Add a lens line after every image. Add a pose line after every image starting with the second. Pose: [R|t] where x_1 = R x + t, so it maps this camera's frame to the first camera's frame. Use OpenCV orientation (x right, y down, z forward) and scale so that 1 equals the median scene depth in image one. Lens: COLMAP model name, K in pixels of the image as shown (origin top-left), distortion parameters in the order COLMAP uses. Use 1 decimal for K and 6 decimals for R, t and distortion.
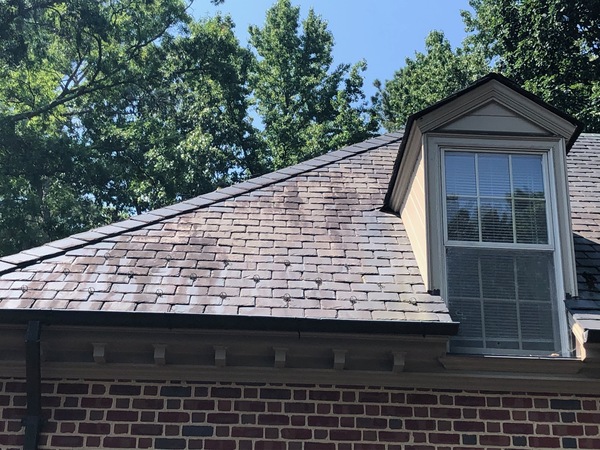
lens RADIAL K [[1086.2, 0, 300.0], [0, 1086.2, 225.0], [0, 0, 1]] dist [0.206029, -0.057371]
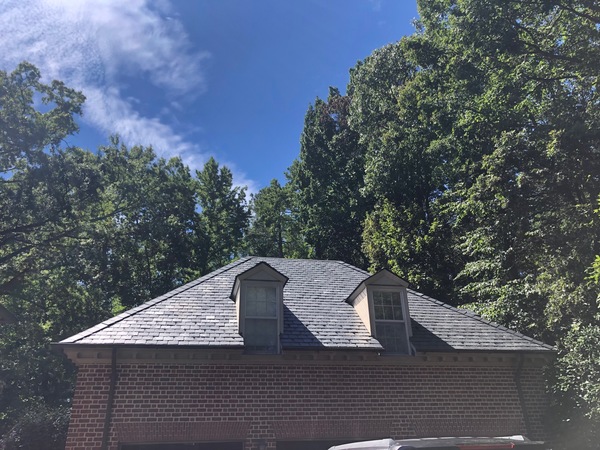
lens RADIAL K [[500.6, 0, 288.6], [0, 500.6, 225.7], [0, 0, 1]] dist [0.037803, -0.009605]
pose [[0.991277, 0.018579, 0.130479, 0.045284], [-0.015103, 0.999506, -0.027574, -0.156574], [-0.130927, 0.025363, 0.991068, -0.366176]]
